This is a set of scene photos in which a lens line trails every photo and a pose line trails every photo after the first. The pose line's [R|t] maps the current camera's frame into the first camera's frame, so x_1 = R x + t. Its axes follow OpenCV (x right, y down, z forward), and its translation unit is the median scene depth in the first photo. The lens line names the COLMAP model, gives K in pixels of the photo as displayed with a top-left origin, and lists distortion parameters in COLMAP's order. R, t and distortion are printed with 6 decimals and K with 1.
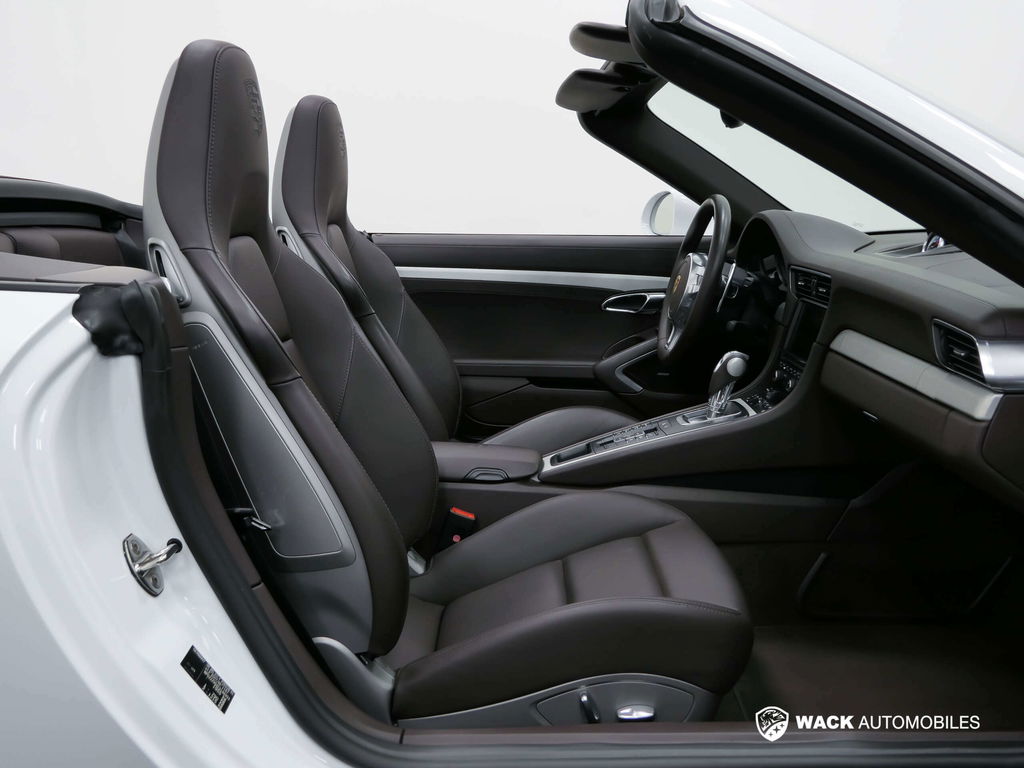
lens RADIAL K [[997.7, 0, 512.0], [0, 997.7, 384.0], [0, 0, 1]] dist [0.010070, 0.006760]
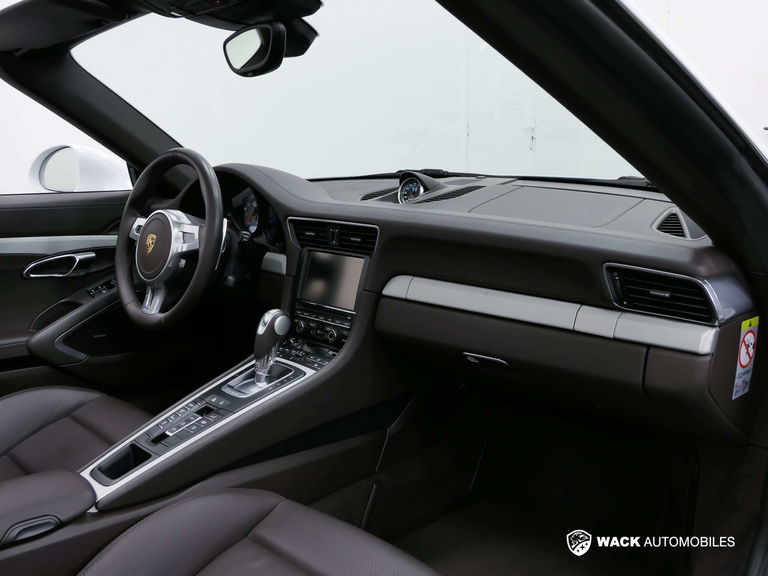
lens RADIAL K [[748.2, 0, 384.0], [0, 748.2, 288.0], [0, 0, 1]] dist [0.010070, 0.006760]
pose [[0.714000, -0.145103, 0.684945, -0.170617], [0.144058, 0.987803, 0.059093, -0.071038], [-0.685165, 0.056479, 0.726195, 0.352639]]
